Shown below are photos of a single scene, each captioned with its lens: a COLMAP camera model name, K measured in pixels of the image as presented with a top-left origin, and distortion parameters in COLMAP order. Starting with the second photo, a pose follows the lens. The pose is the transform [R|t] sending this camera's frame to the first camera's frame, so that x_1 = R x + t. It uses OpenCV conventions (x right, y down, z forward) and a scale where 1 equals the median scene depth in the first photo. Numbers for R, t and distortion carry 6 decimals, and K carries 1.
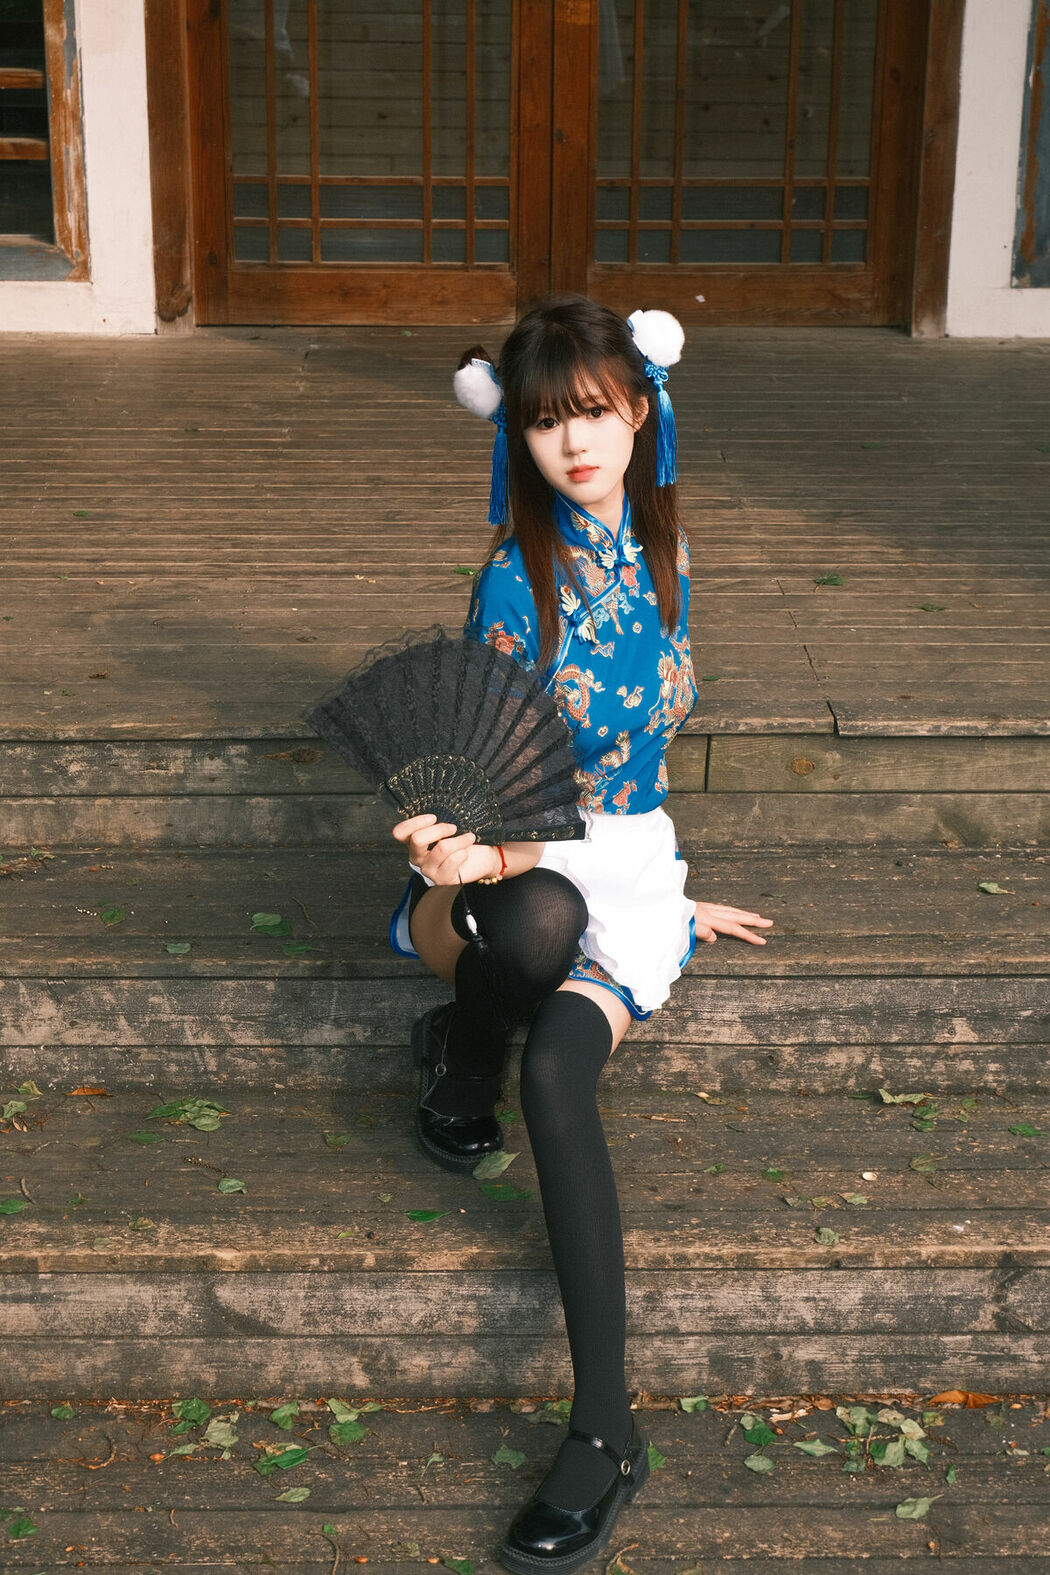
lens RADIAL K [[2576.5, 0, 519.3], [0, 2576.5, 768.1], [0, 0, 1]] dist [-0.010087, 0.000000]
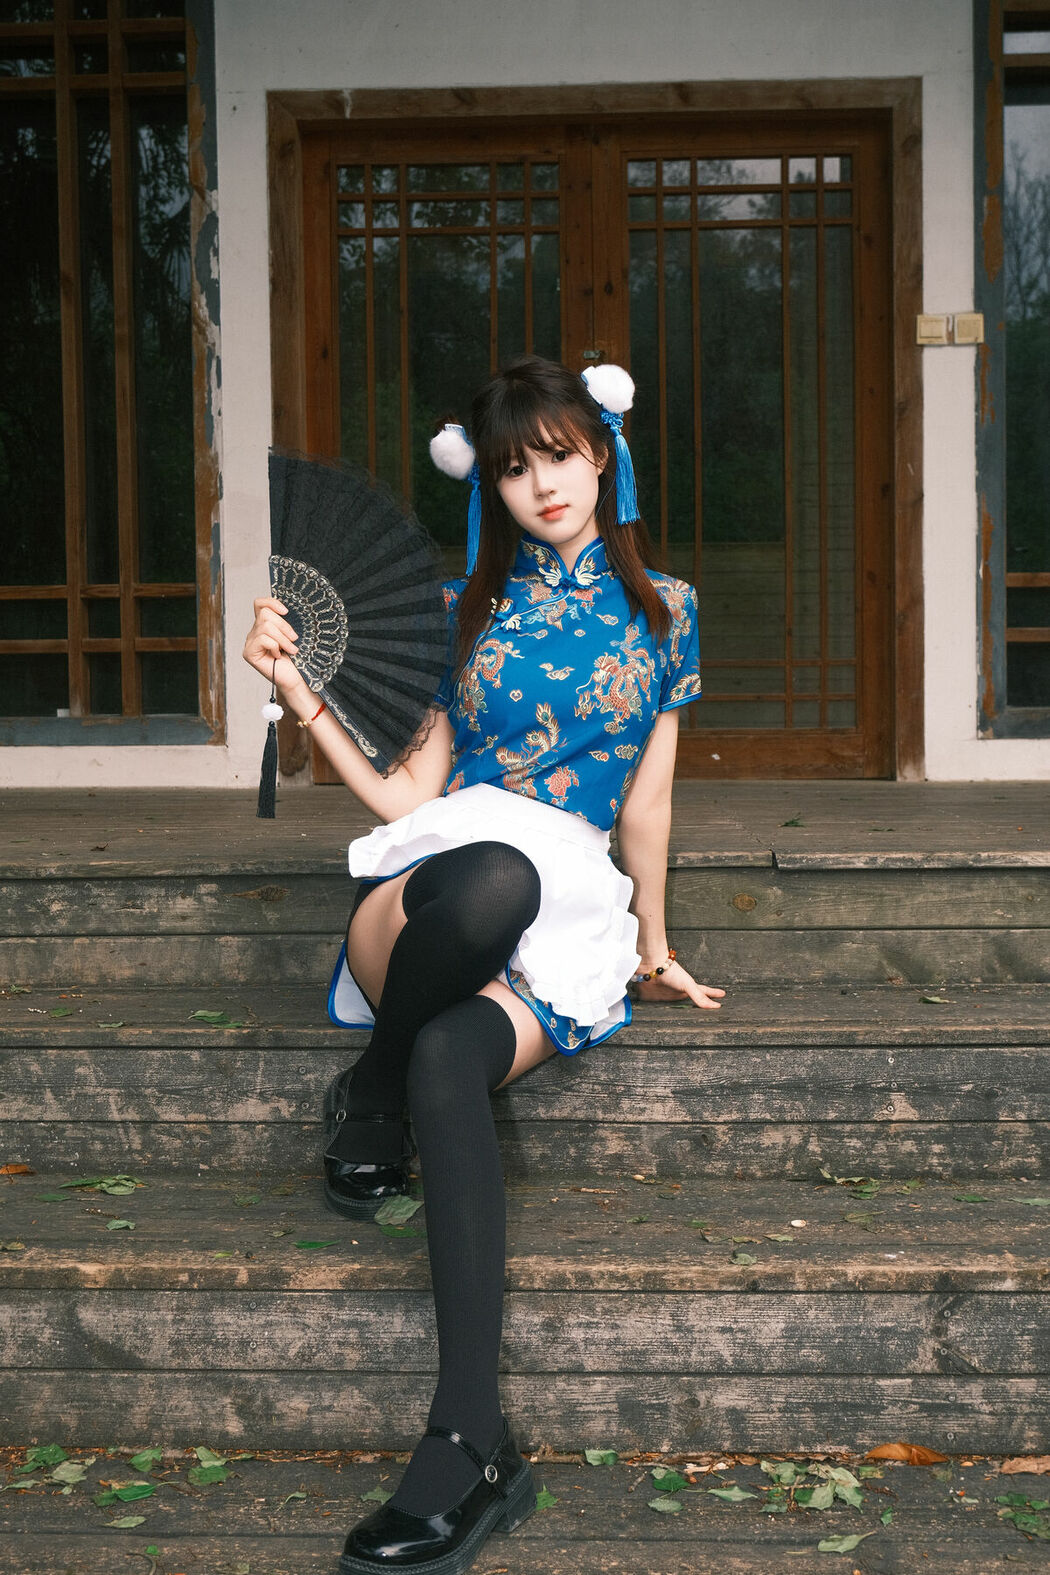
lens RADIAL K [[1889.0, 0, 544.6], [0, 1889.0, 800.8], [0, 0, 1]] dist [-0.014696, 0.000000]
pose [[0.997568, -0.017694, -0.067422, 0.085357], [-0.003731, 0.952306, -0.305121, 0.203518], [0.069605, 0.304631, 0.949924, 0.272196]]
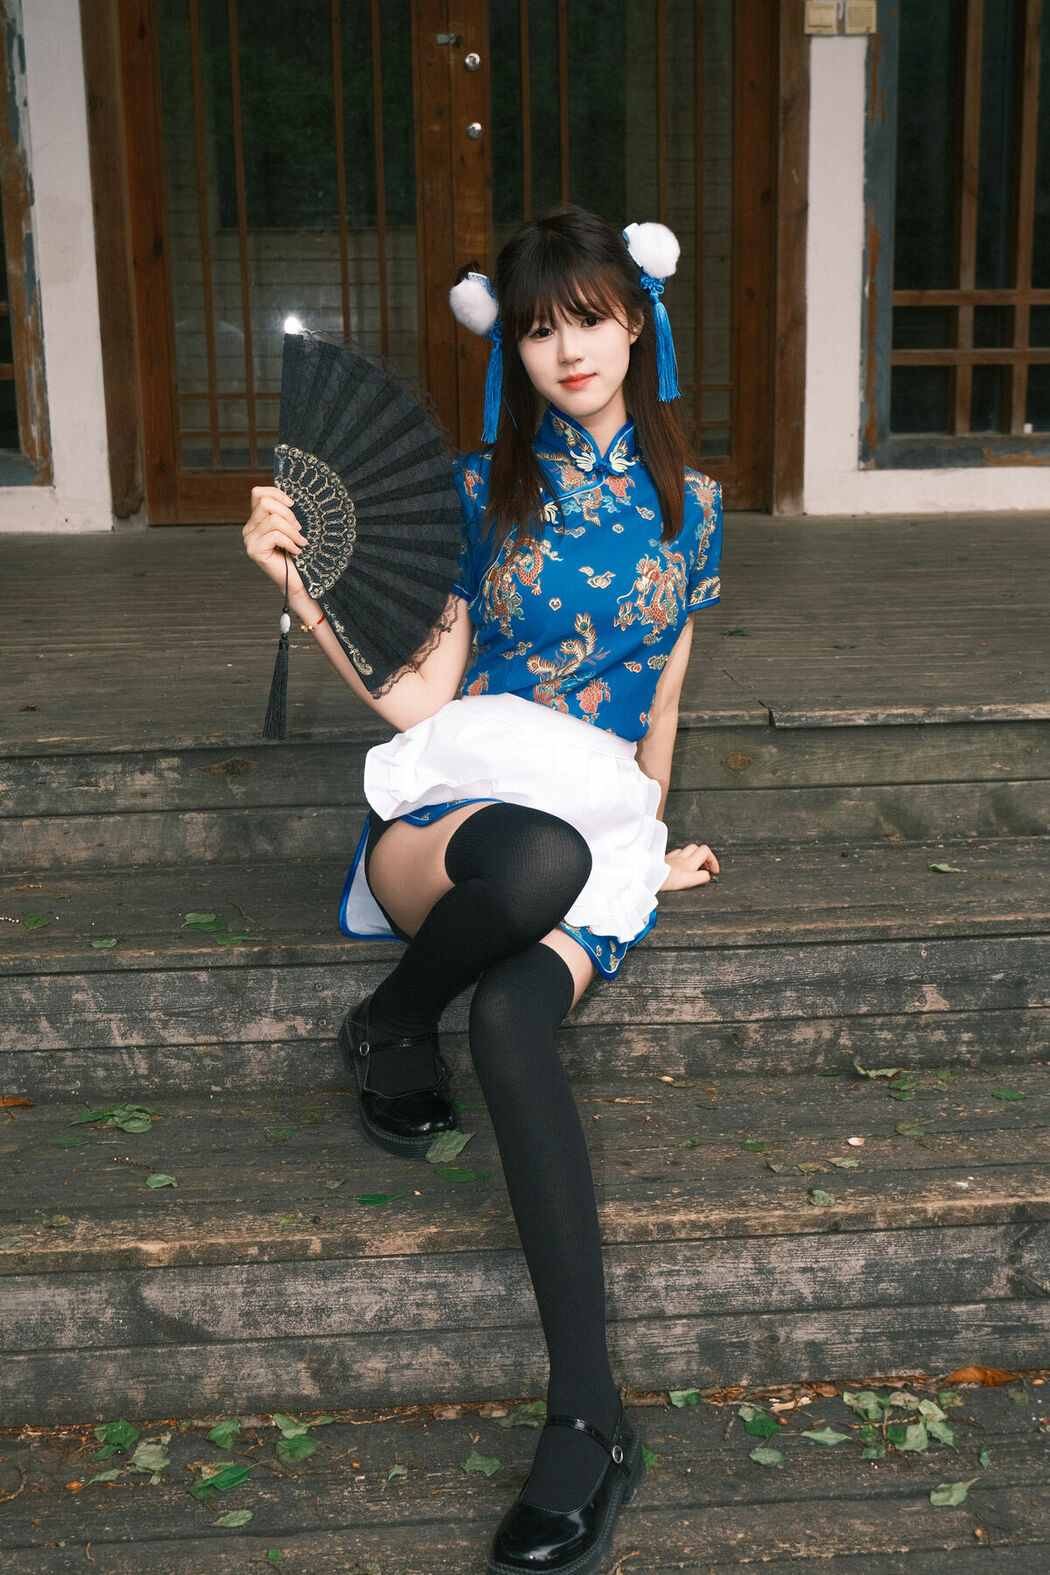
lens RADIAL K [[1978.7, 0, 536.0], [0, 1978.7, 791.2], [0, 0, 1]] dist [0.001011, 0.000000]
pose [[0.997892, -0.037397, 0.053028, -0.010949], [0.043684, 0.991465, -0.122834, 0.106417], [-0.047982, 0.124891, 0.991009, 0.260794]]
